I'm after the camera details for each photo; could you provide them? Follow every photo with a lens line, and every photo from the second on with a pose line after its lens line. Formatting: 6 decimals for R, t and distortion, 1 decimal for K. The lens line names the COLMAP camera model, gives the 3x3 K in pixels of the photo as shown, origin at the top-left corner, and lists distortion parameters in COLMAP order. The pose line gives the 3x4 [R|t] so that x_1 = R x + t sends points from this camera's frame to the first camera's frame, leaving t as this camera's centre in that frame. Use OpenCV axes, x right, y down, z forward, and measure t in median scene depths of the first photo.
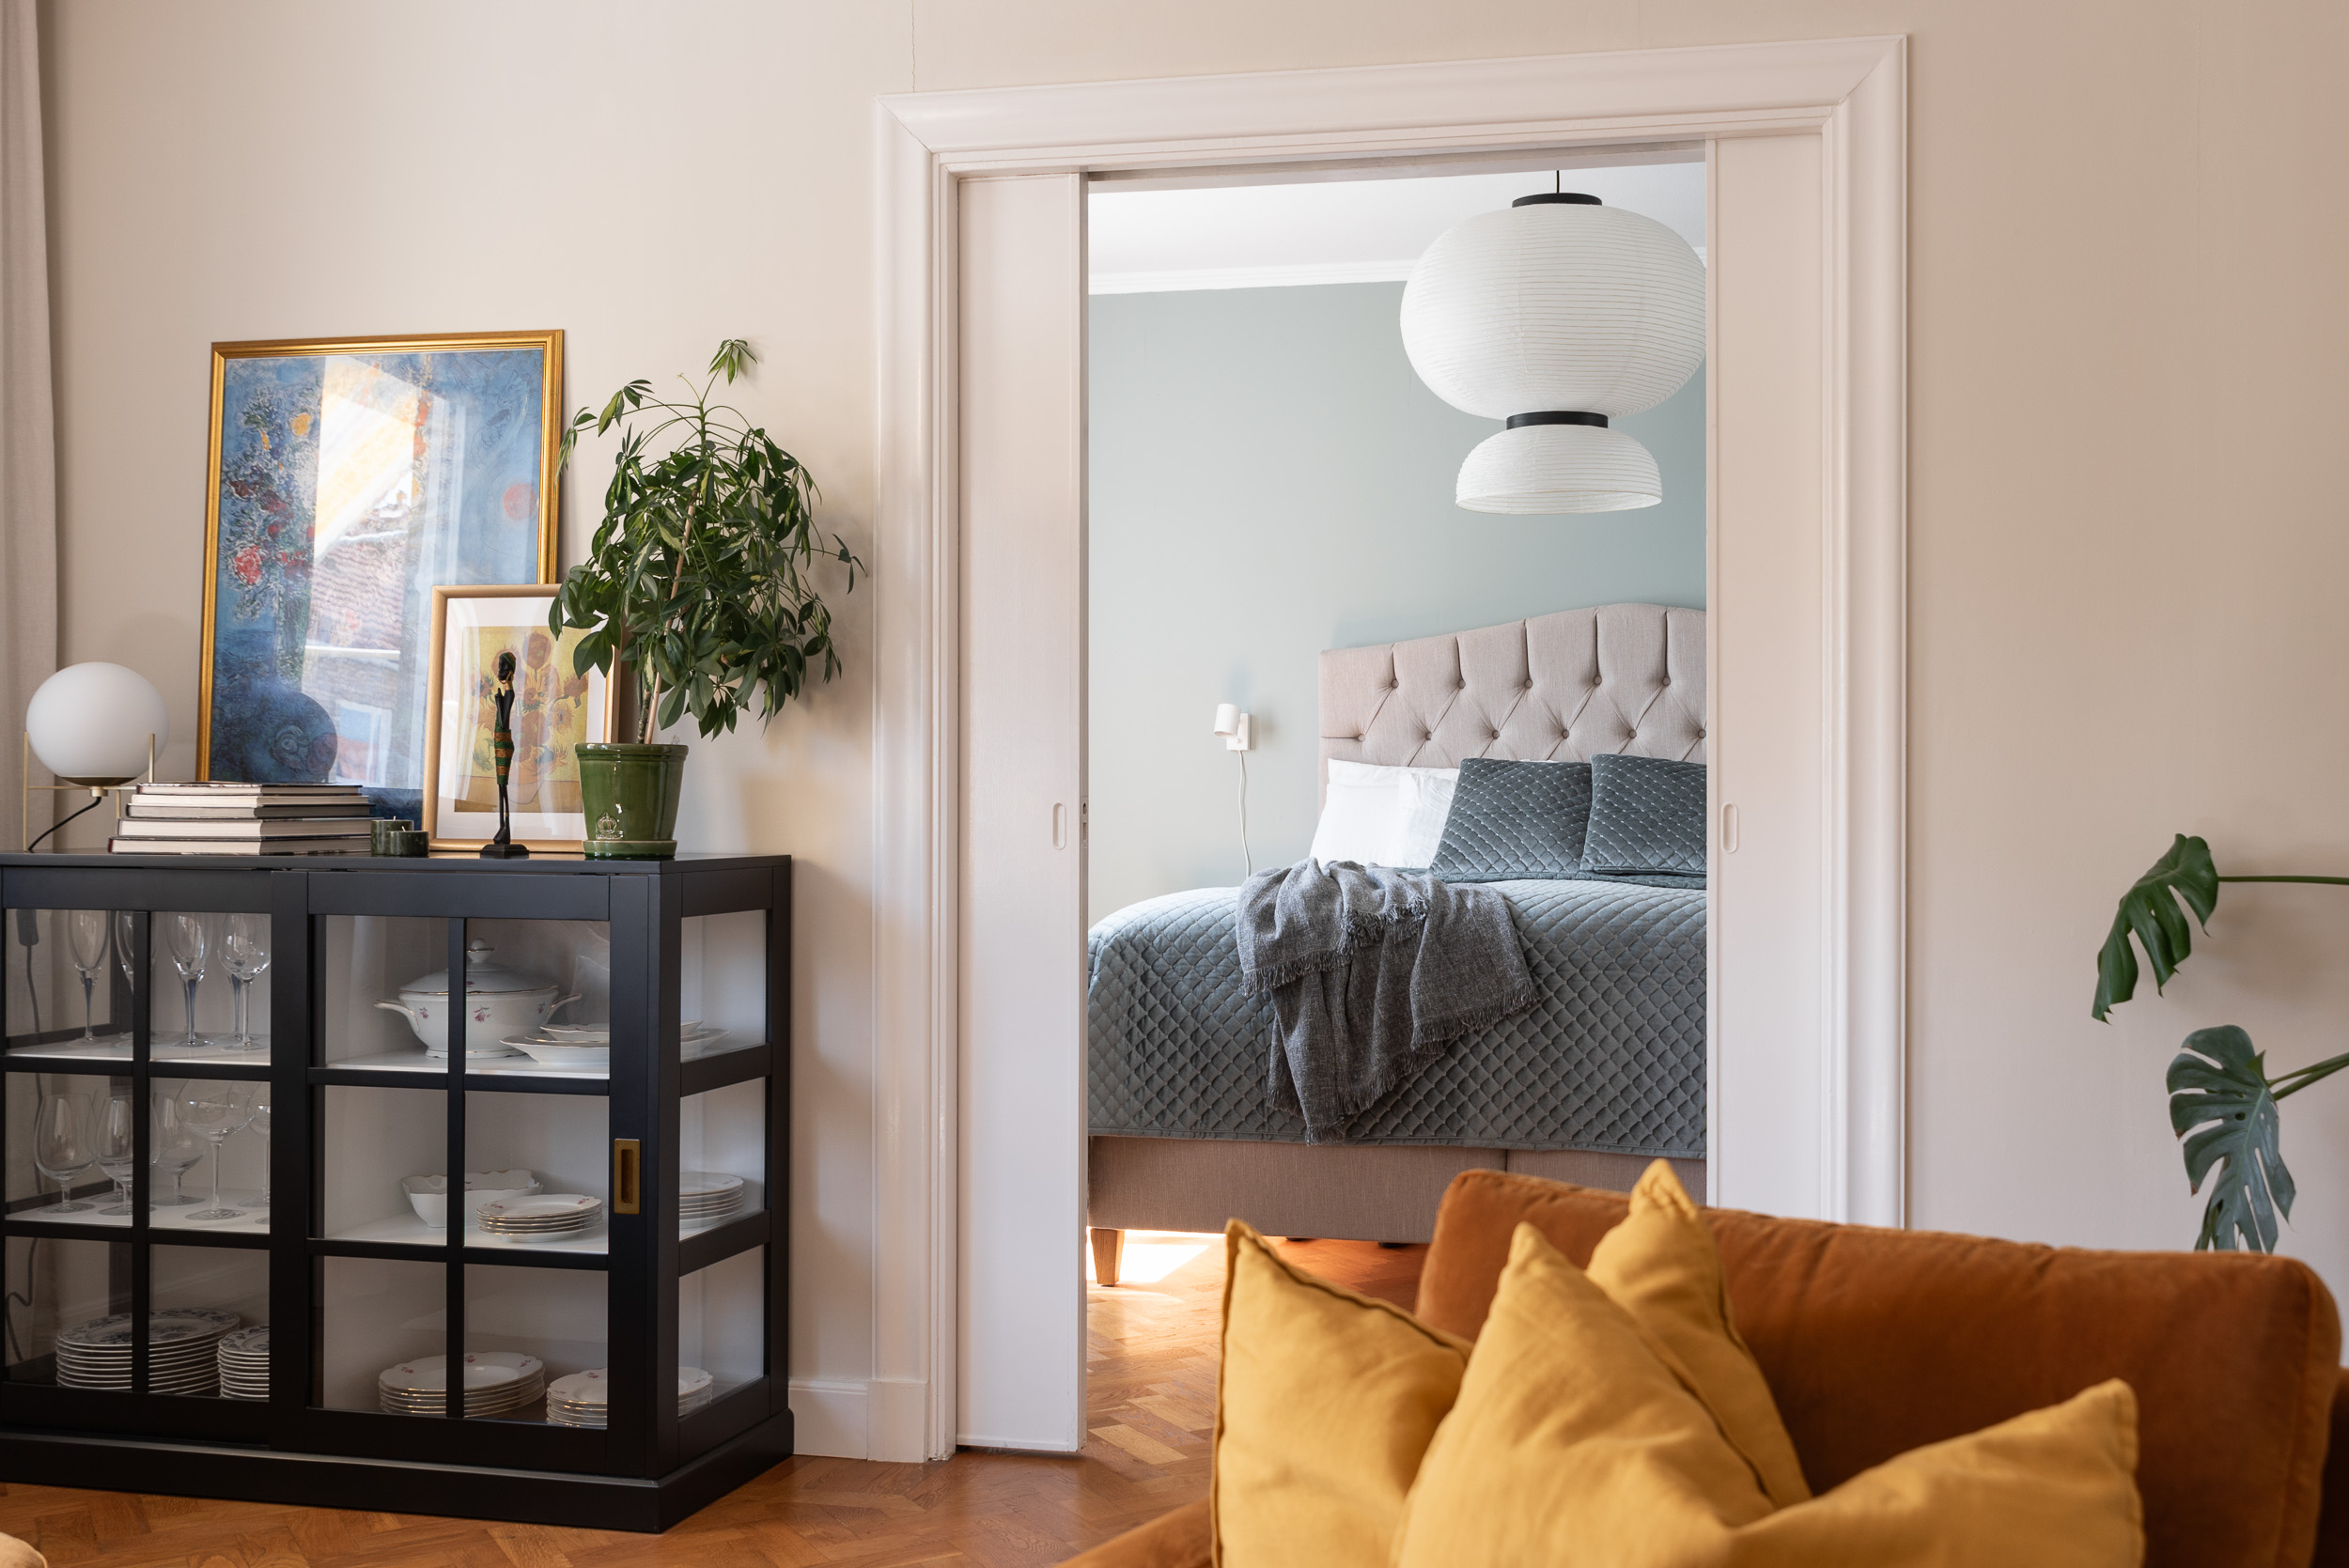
lens RADIAL K [[2735.4, 0, 1174.5], [0, 2735.4, 784.0], [0, 0, 1]] dist [-0.150119, 0.010716]
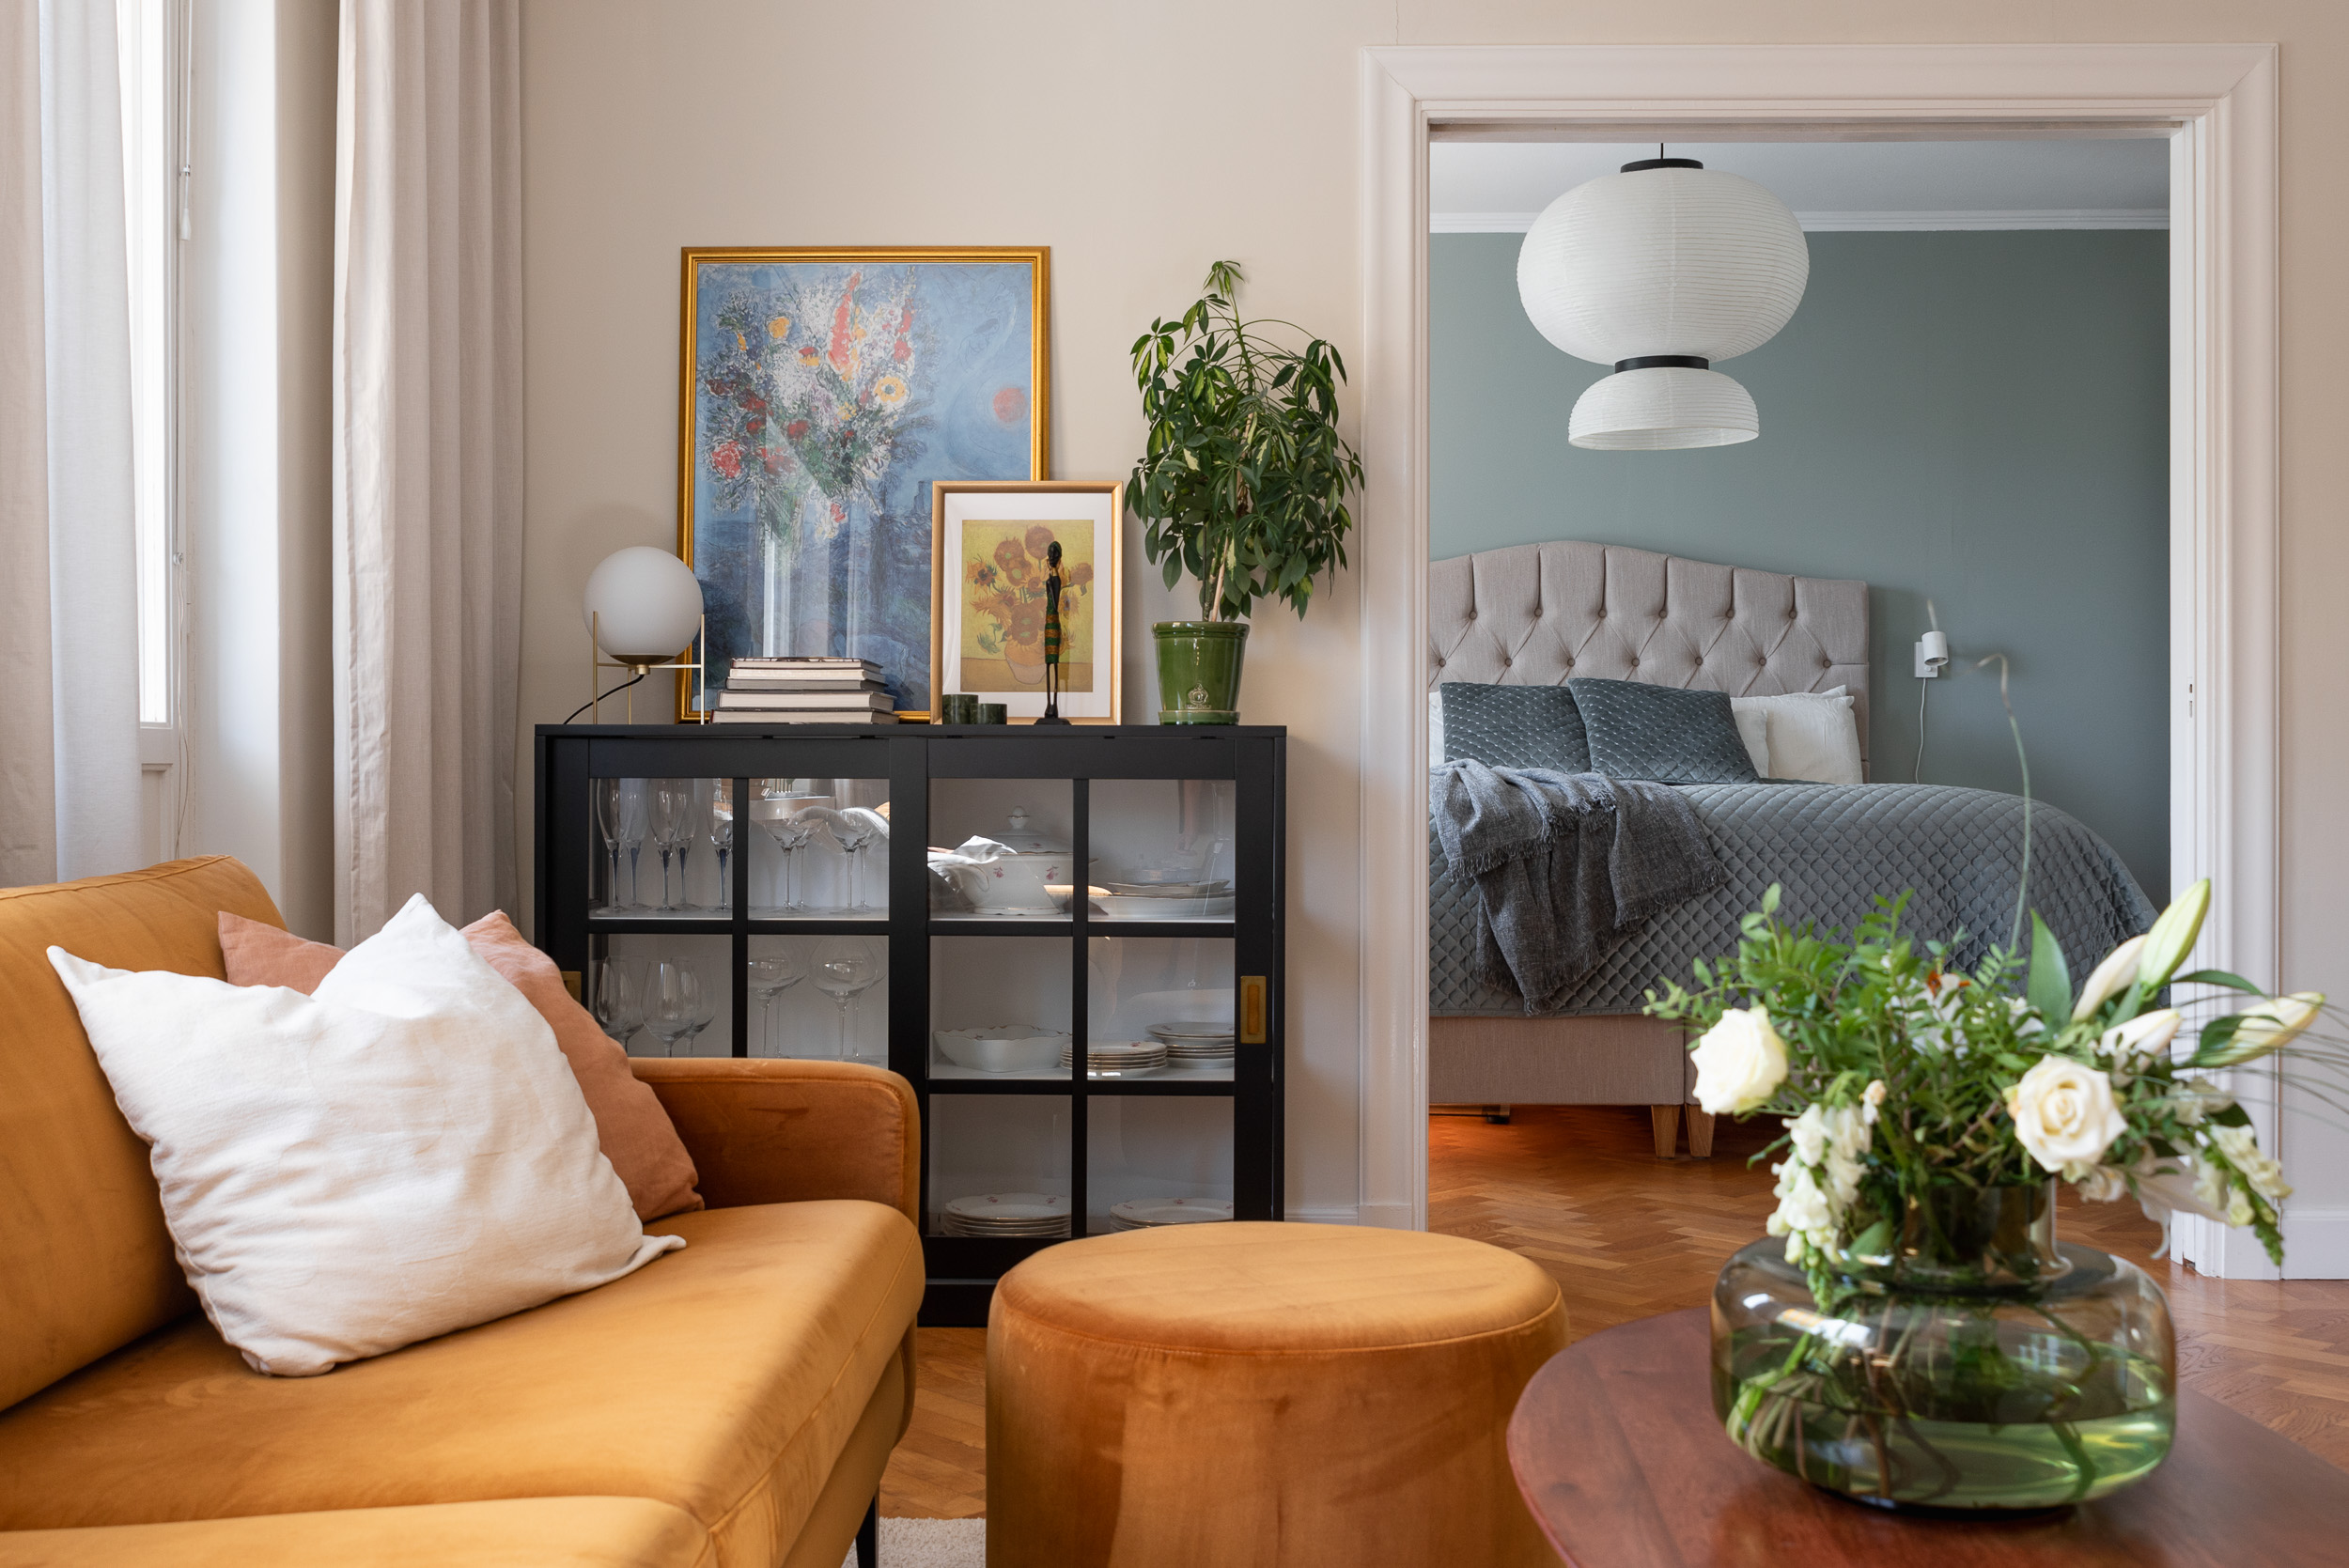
lens RADIAL K [[2735.4, 0, 1174.5], [0, 2735.4, 784.0], [0, 0, 1]] dist [-0.150119, 0.010716]
pose [[0.987649, -0.002889, 0.156653, -0.337917], [0.000584, 0.999891, 0.014756, 0.029725], [-0.156678, -0.014483, 0.987543, -0.080648]]
